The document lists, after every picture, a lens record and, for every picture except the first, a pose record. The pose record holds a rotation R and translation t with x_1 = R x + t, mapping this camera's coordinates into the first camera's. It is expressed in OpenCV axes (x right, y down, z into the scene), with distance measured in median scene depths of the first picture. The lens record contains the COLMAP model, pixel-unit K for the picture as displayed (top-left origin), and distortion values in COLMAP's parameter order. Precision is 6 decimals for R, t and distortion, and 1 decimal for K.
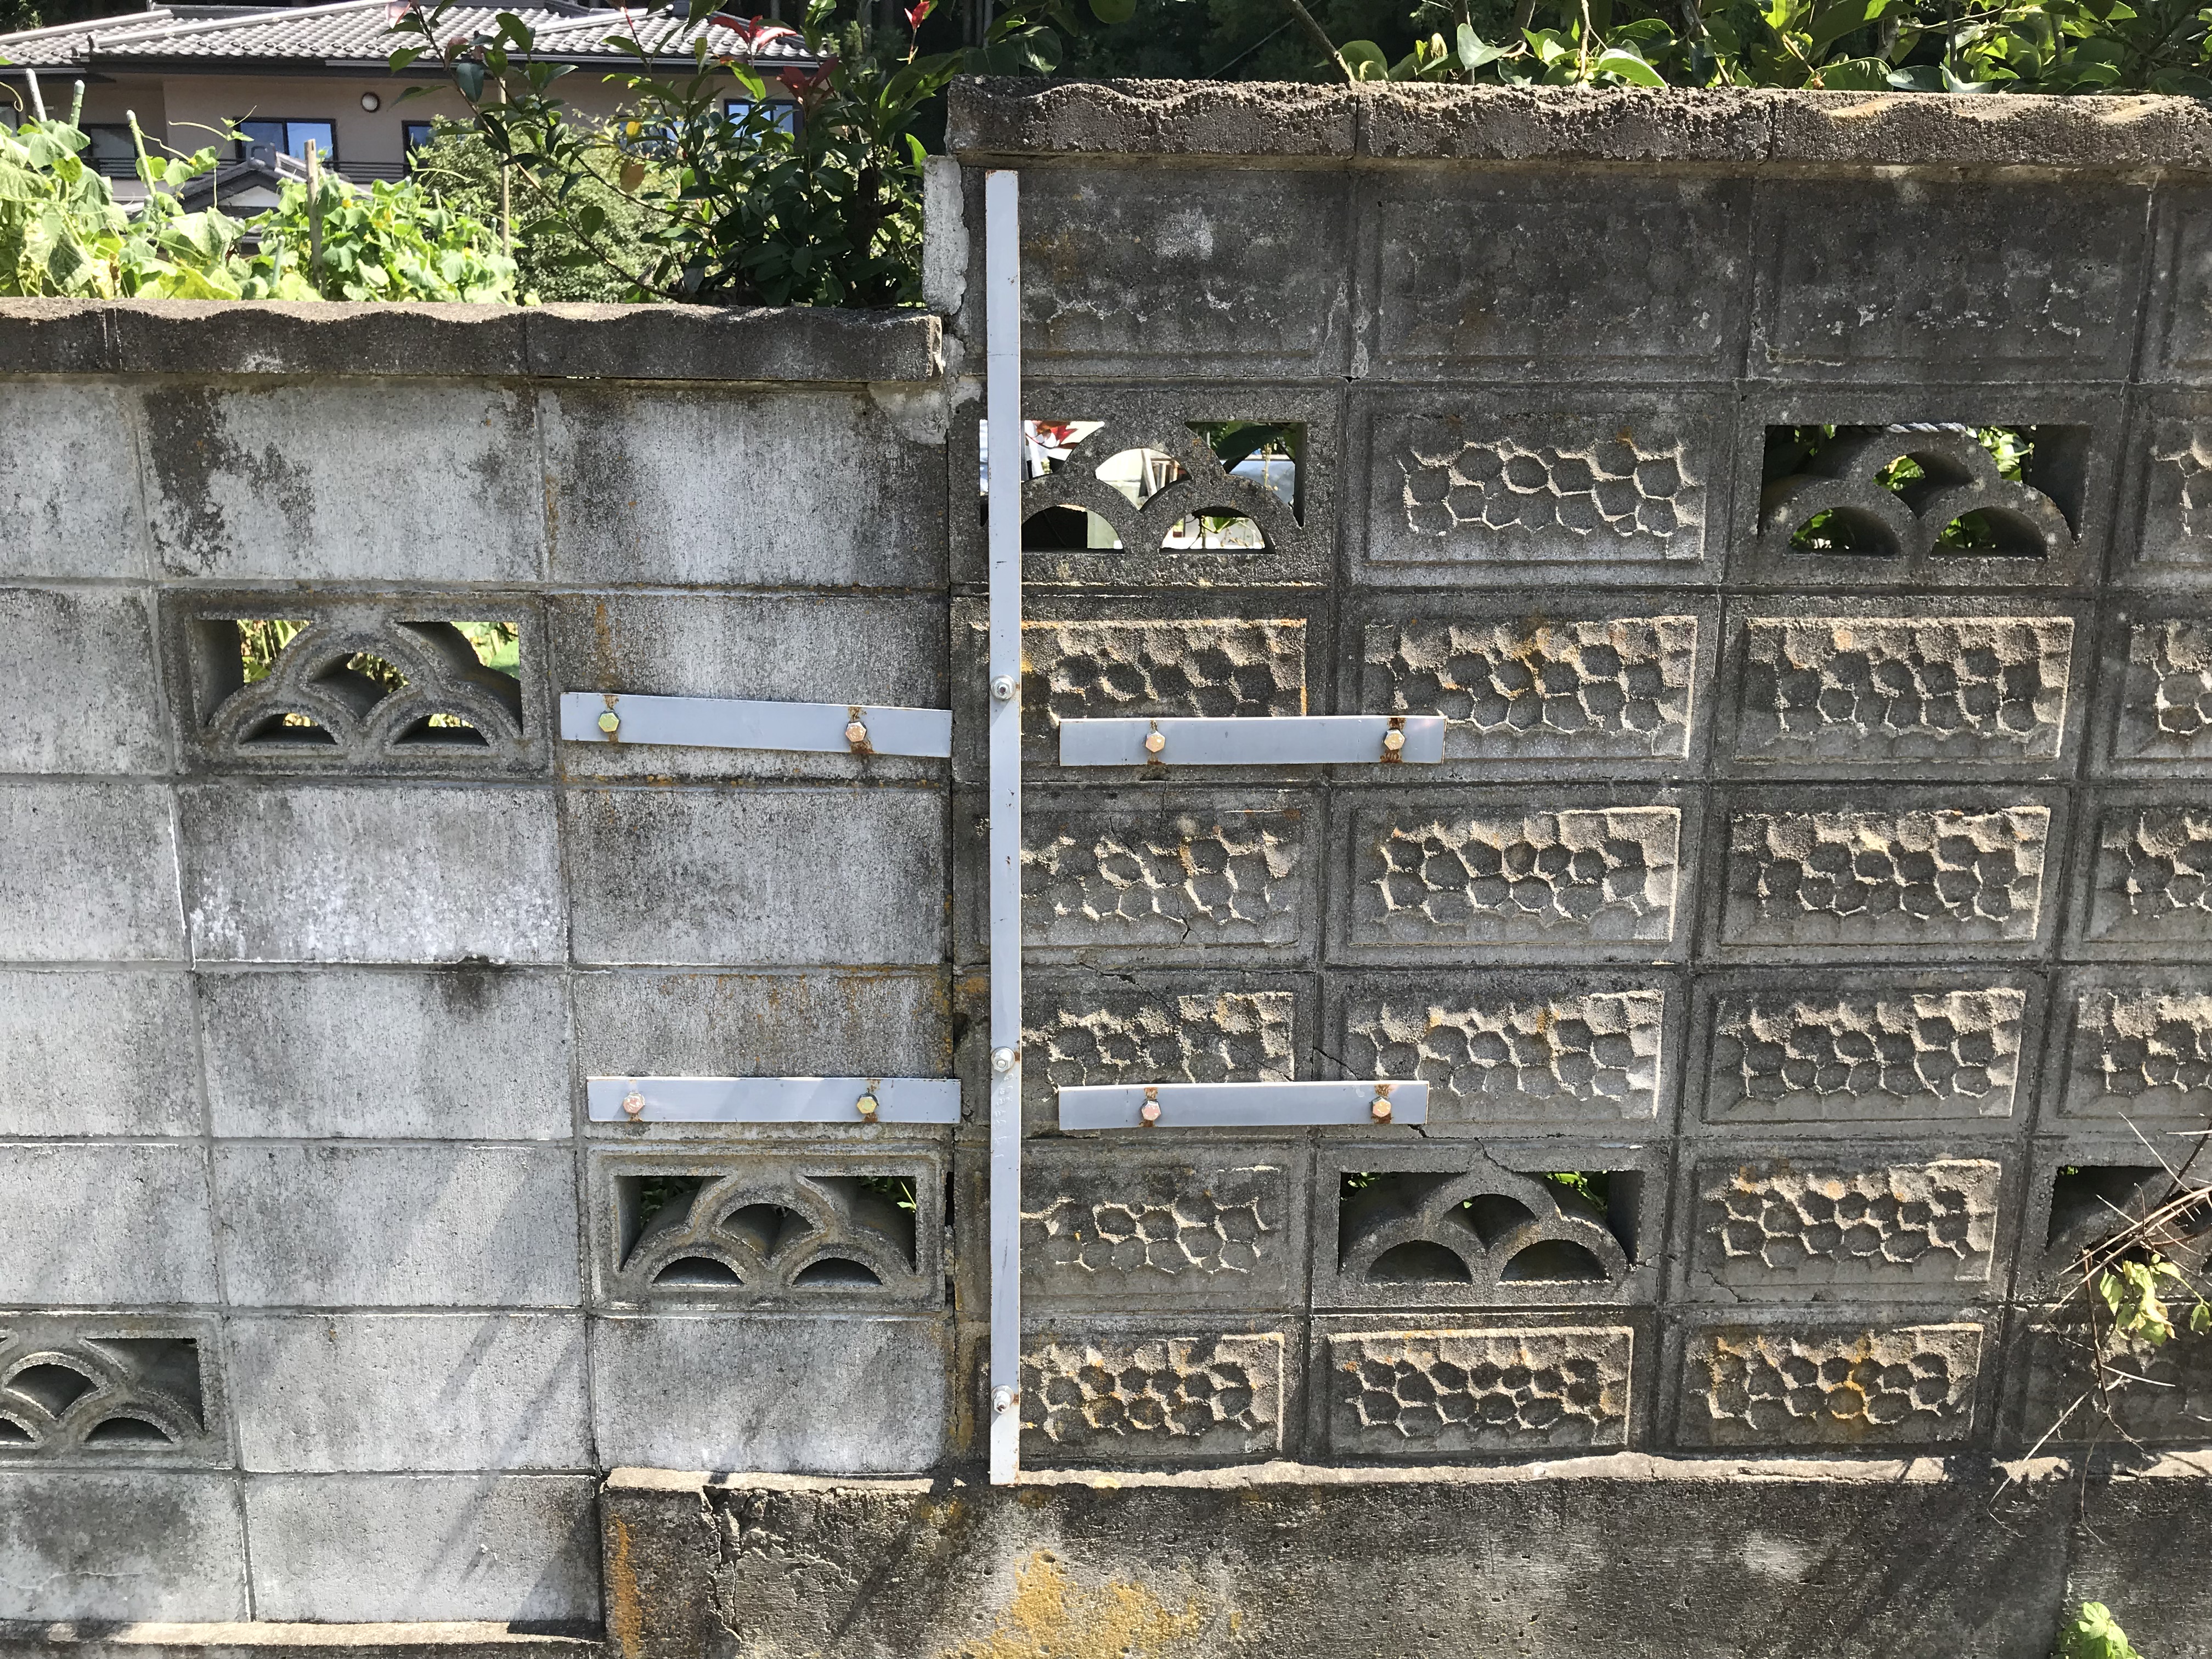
lens RADIAL K [[1818.1, 0, 1108.0], [0, 1818.1, 813.3], [0, 0, 1]] dist [0.038178, -0.034897]
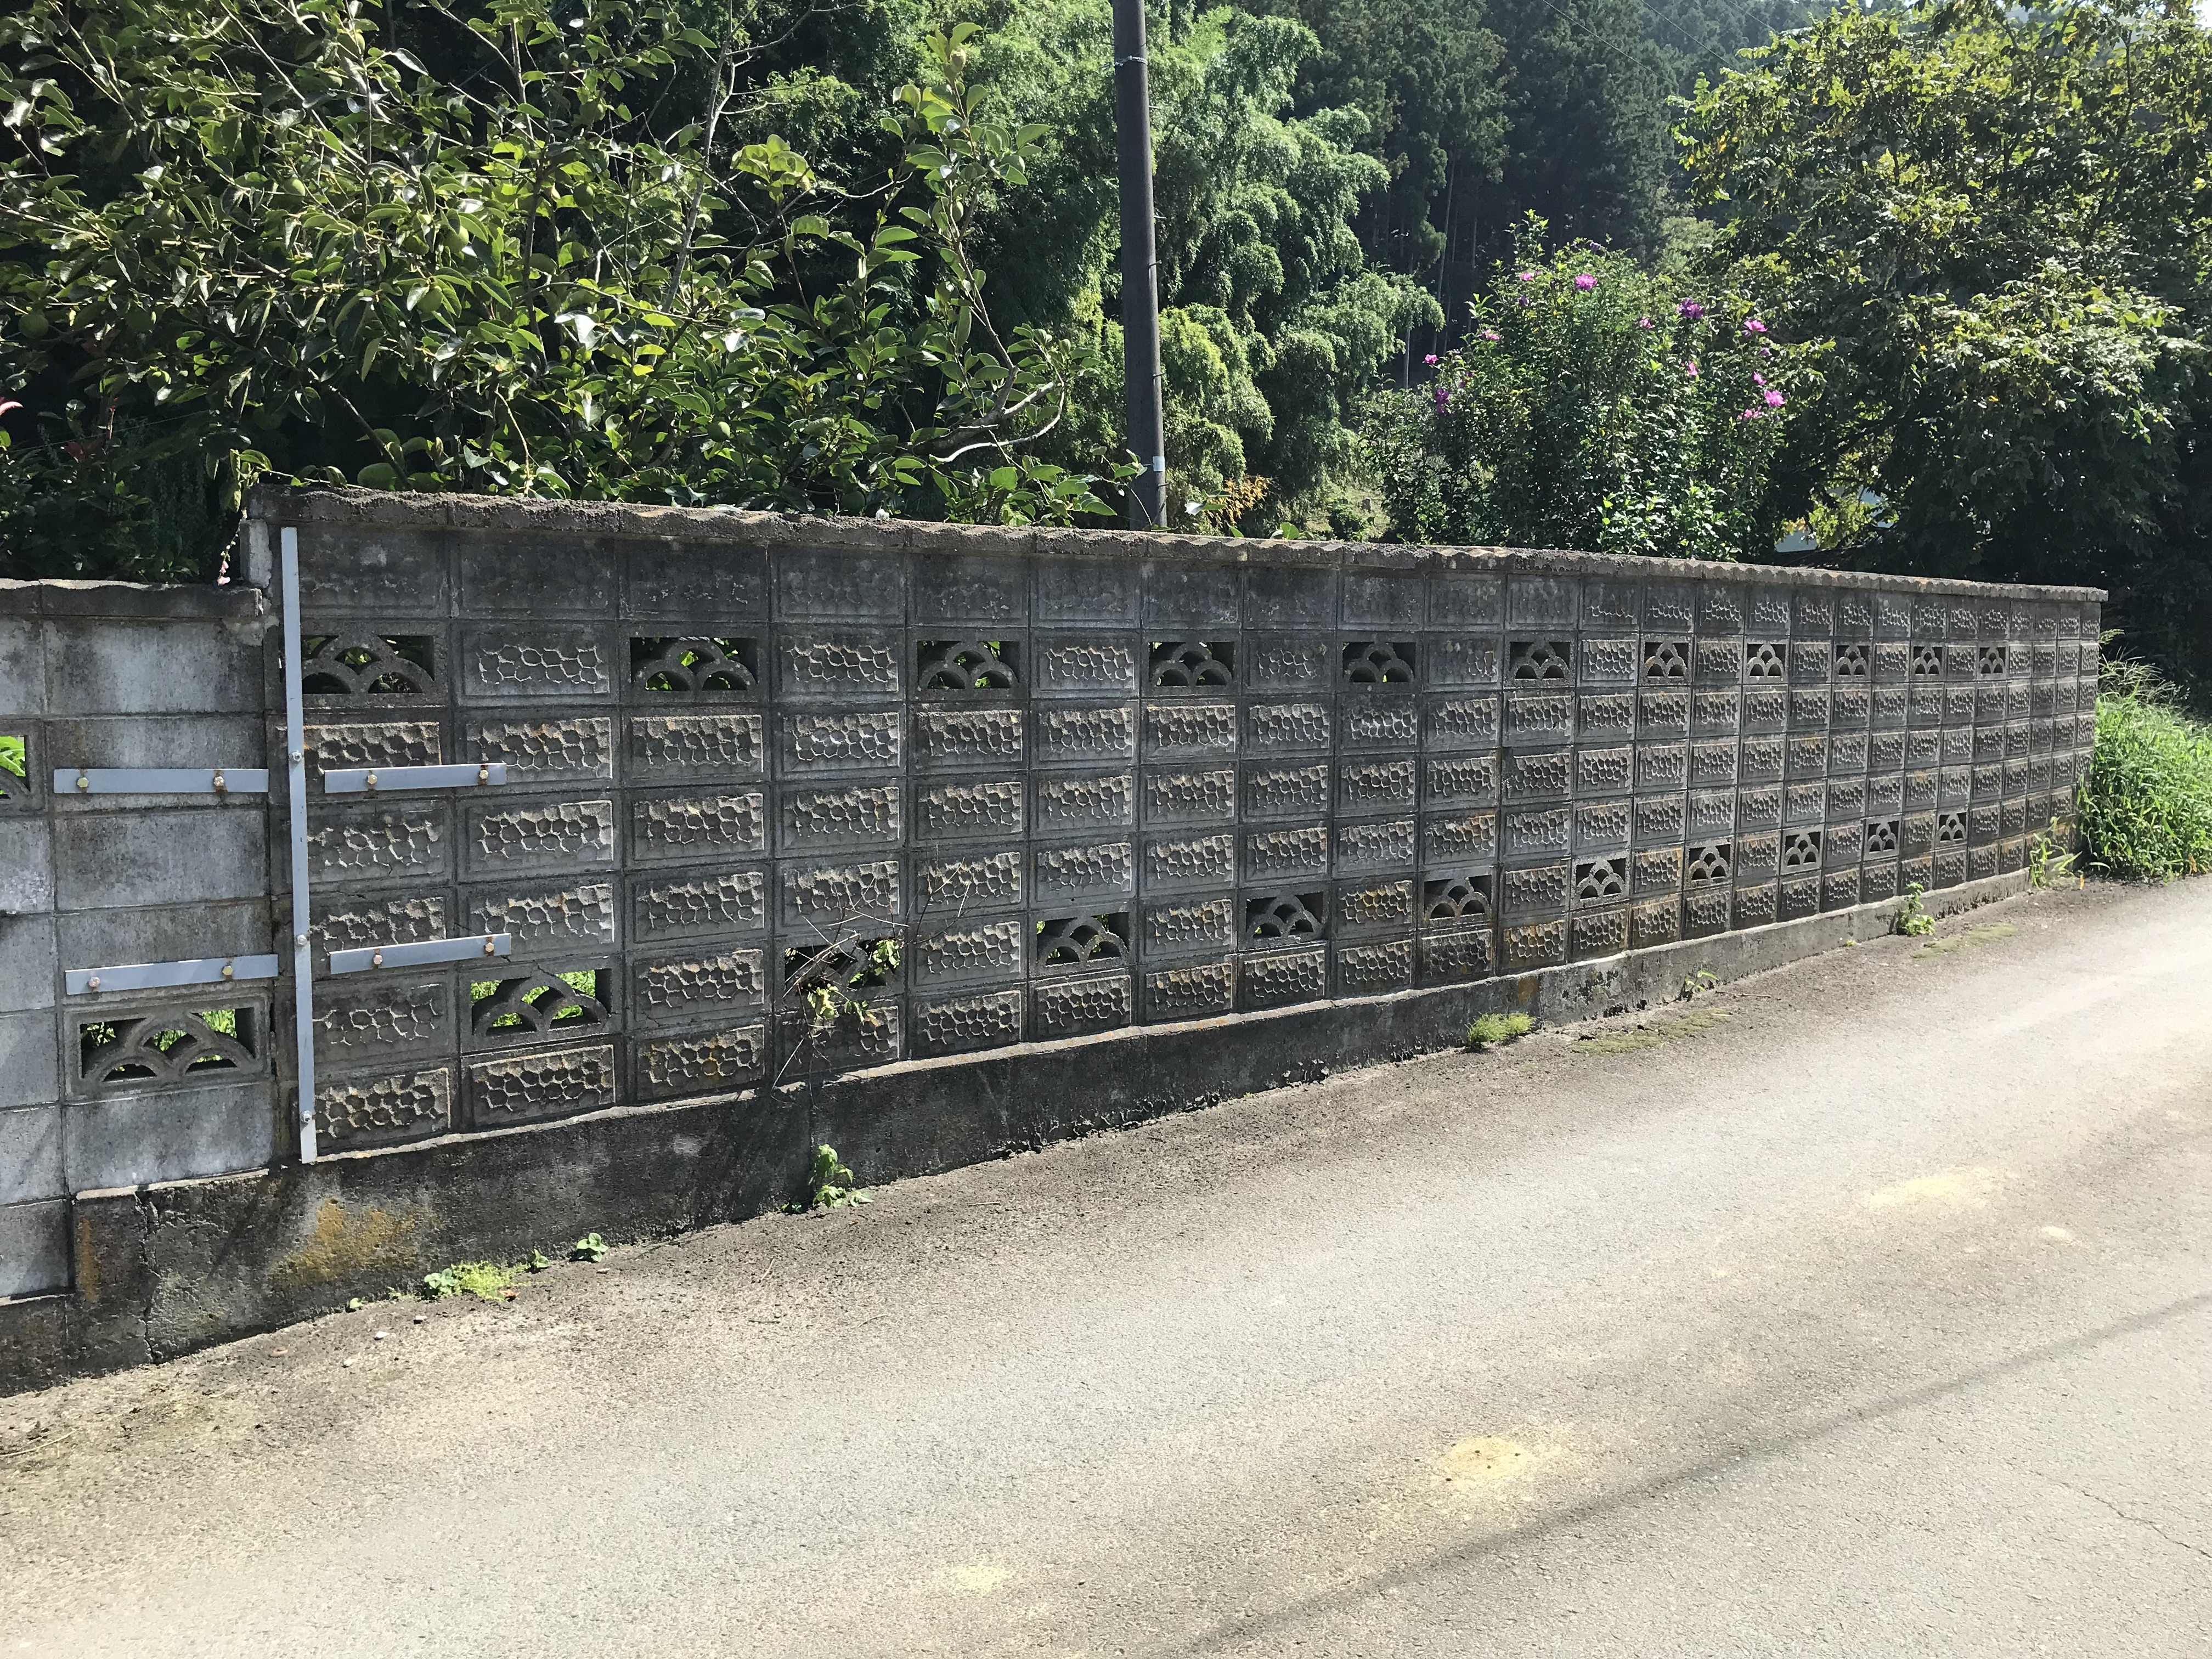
lens RADIAL K [[1818.1, 0, 1098.0], [0, 1818.1, 819.9], [0, 0, 1]] dist [0.038178, -0.034897]
pose [[0.834559, -0.059187, 0.547730, -0.406948], [0.123450, 0.989021, -0.081225, 0.265619], [-0.536909, 0.135404, 0.832703, -1.160775]]
